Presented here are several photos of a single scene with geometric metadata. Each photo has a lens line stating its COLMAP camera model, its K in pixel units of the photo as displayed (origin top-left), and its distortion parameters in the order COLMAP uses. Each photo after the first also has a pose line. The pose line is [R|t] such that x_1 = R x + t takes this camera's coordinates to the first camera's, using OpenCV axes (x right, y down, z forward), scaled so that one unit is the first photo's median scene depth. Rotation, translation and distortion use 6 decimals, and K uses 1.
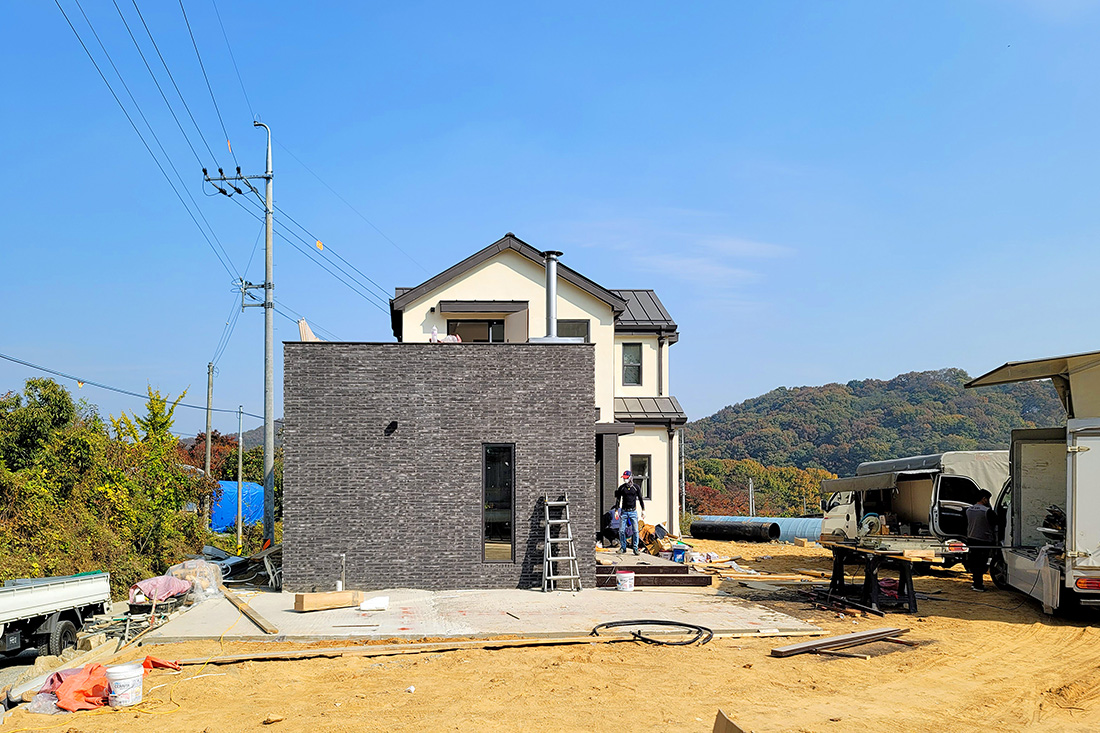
lens RADIAL K [[839.5, 0, 550.1], [0, 839.5, 307.0], [0, 0, 1]] dist [0.037312, -0.005260]
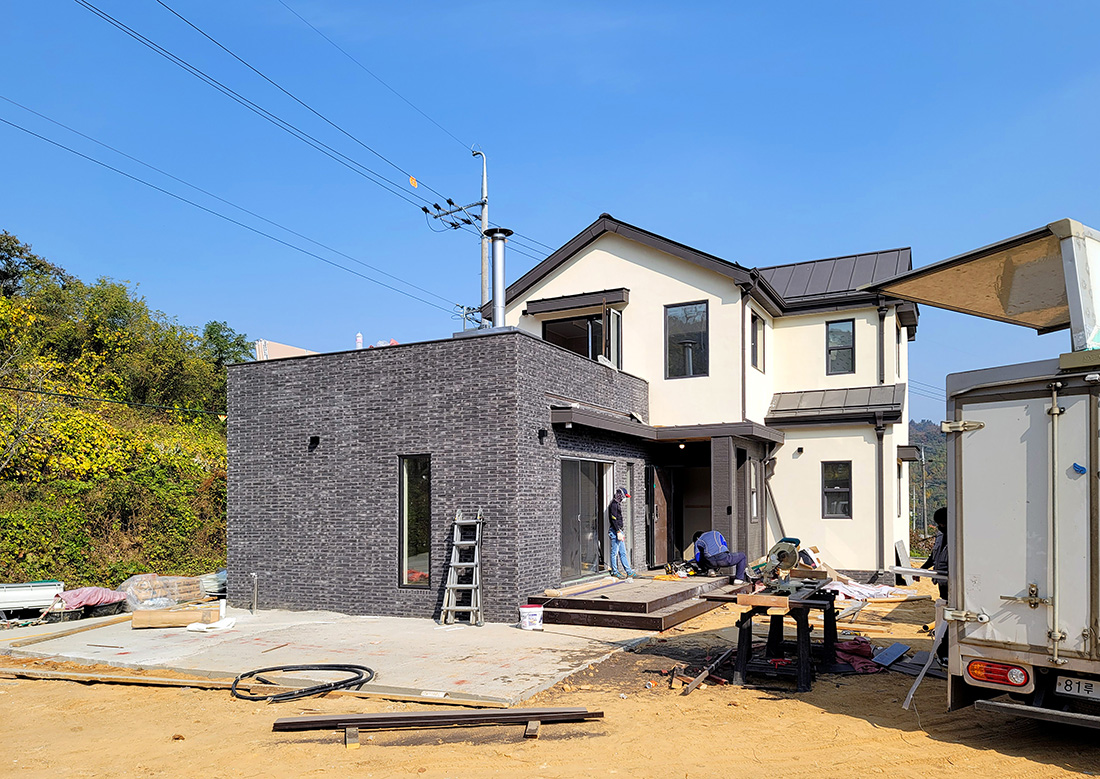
lens RADIAL K [[855.7, 0, 473.0], [0, 855.7, 342.3], [0, 0, 1]] dist [0.047114, 0.000637]
pose [[0.835574, -0.110897, -0.538068, 0.497667], [0.123708, 0.992241, -0.012395, 0.063299], [0.535268, -0.056206, 0.842810, 0.276967]]
